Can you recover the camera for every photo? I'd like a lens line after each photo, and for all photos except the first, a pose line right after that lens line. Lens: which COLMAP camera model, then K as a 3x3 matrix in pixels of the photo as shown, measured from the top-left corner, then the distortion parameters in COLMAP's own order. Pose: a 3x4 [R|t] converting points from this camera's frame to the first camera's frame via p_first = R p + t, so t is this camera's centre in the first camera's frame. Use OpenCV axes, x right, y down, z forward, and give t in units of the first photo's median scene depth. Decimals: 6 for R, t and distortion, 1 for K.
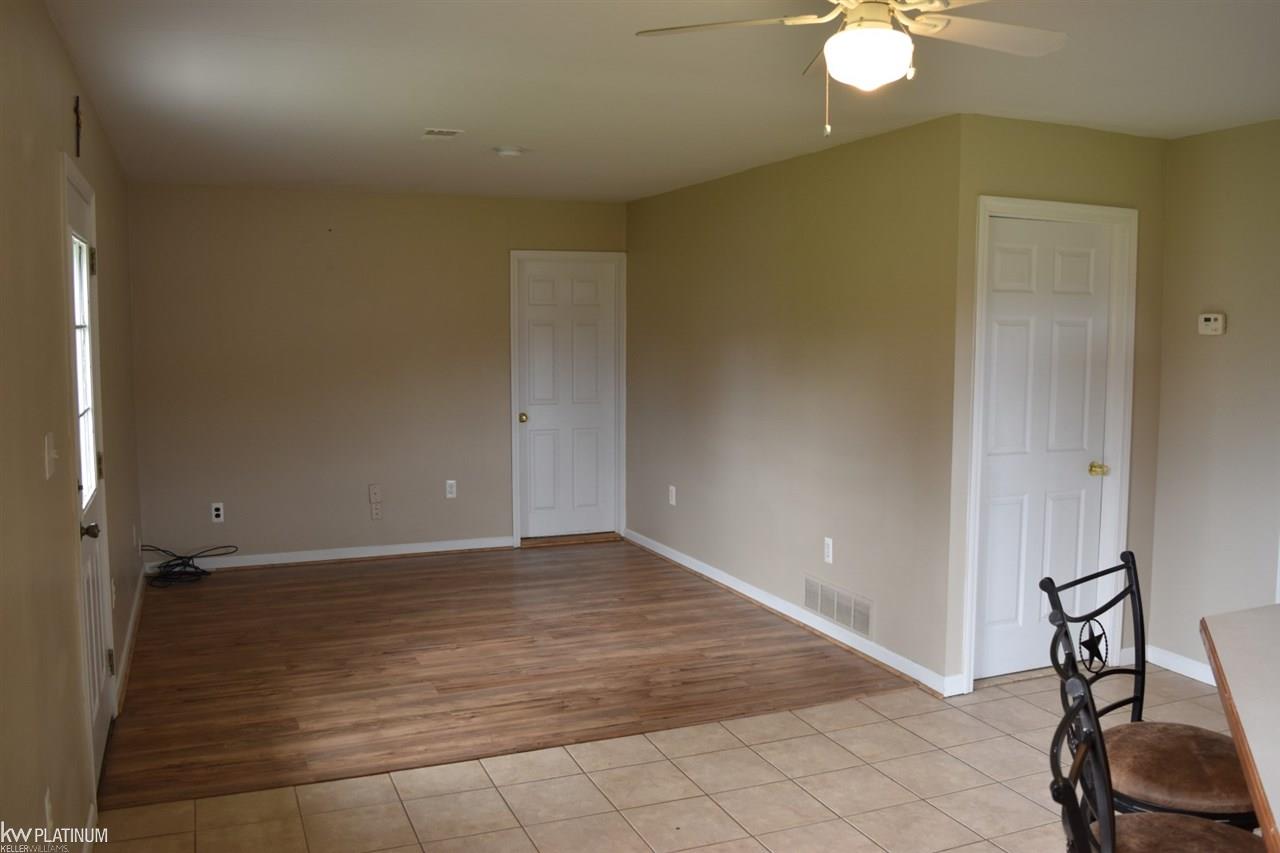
lens RADIAL K [[1083.6, 0, 636.6], [0, 1083.6, 422.0], [0, 0, 1]] dist [-0.086869, 0.012062]
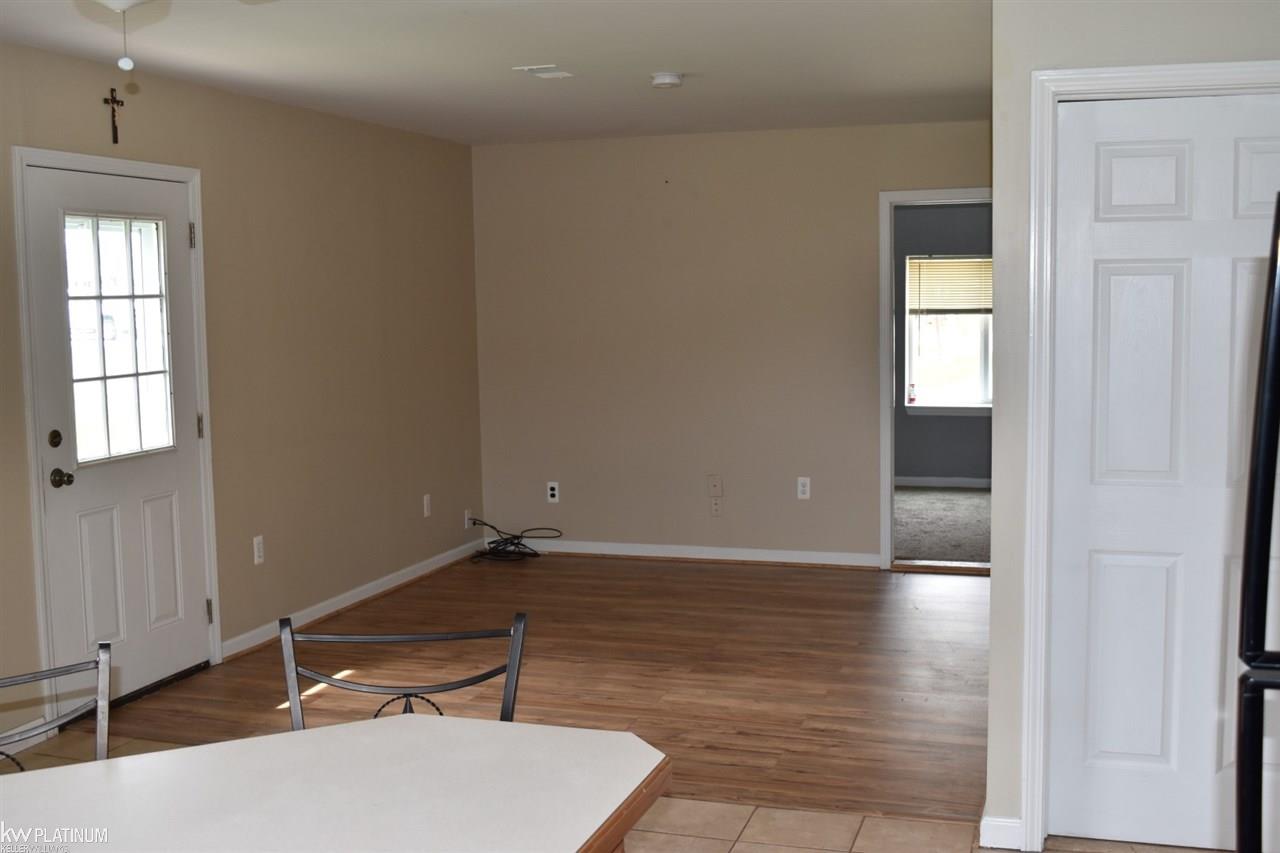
lens RADIAL K [[1335.4, 0, 649.1], [0, 1335.4, 424.6], [0, 0, 1]] dist [-0.073057, 0.000000]
pose [[0.762093, 0.050048, -0.645530, 0.577465], [-0.043021, 0.998719, 0.026642, -0.012238], [0.646036, 0.007468, 0.763270, 0.224312]]
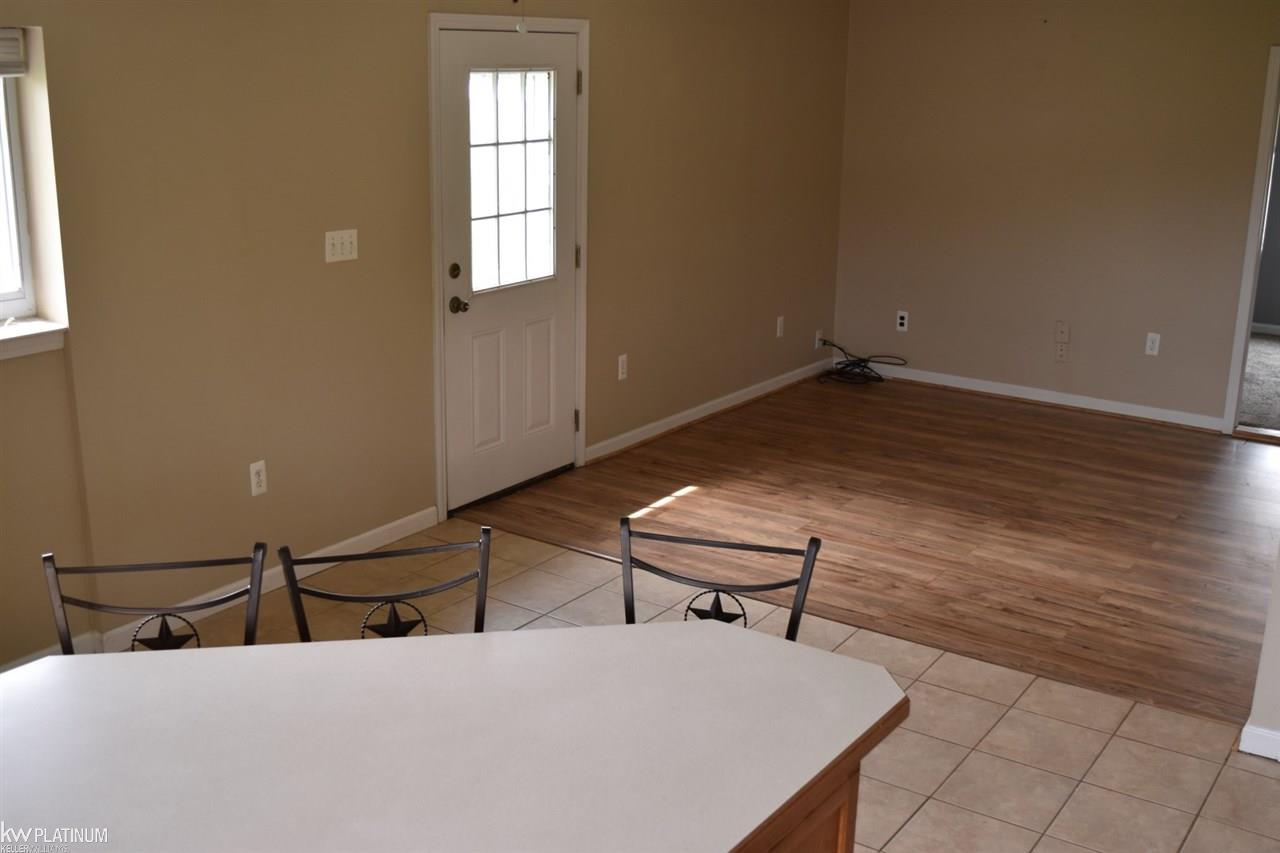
lens RADIAL K [[1335.4, 0, 645.0], [0, 1335.4, 420.3], [0, 0, 1]] dist [-0.073057, 0.000000]
pose [[0.546962, 0.233906, -0.803816, 0.644074], [-0.094980, 0.971312, 0.218017, -0.094035], [0.831752, -0.042900, 0.553487, 0.185344]]
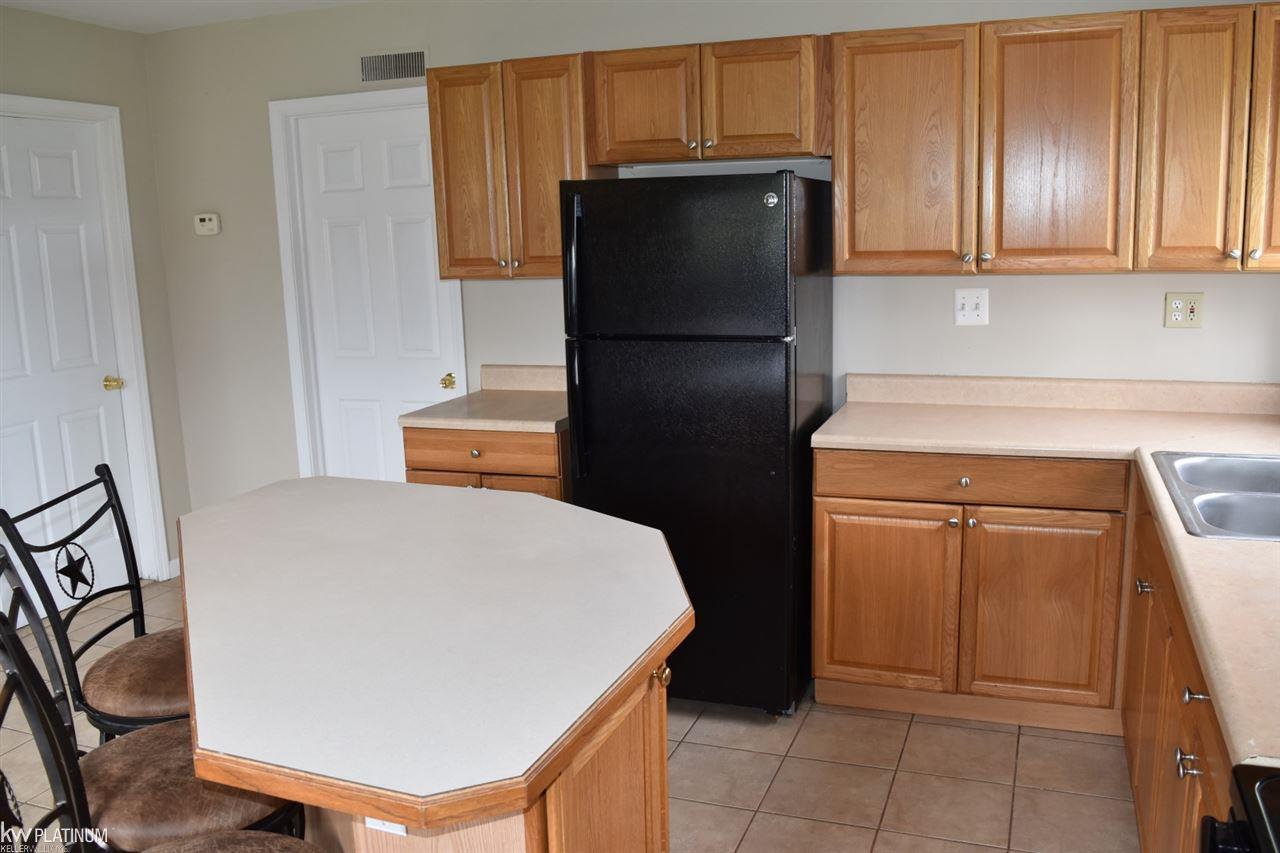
lens RADIAL K [[1083.6, 0, 643.8], [0, 1083.6, 429.1], [0, 0, 1]] dist [-0.086869, 0.012062]
pose [[0.678280, -0.159779, 0.717221, 0.120301], [0.097731, 0.987017, 0.127458, 0.018485], [-0.728275, -0.016357, 0.685090, 0.006547]]
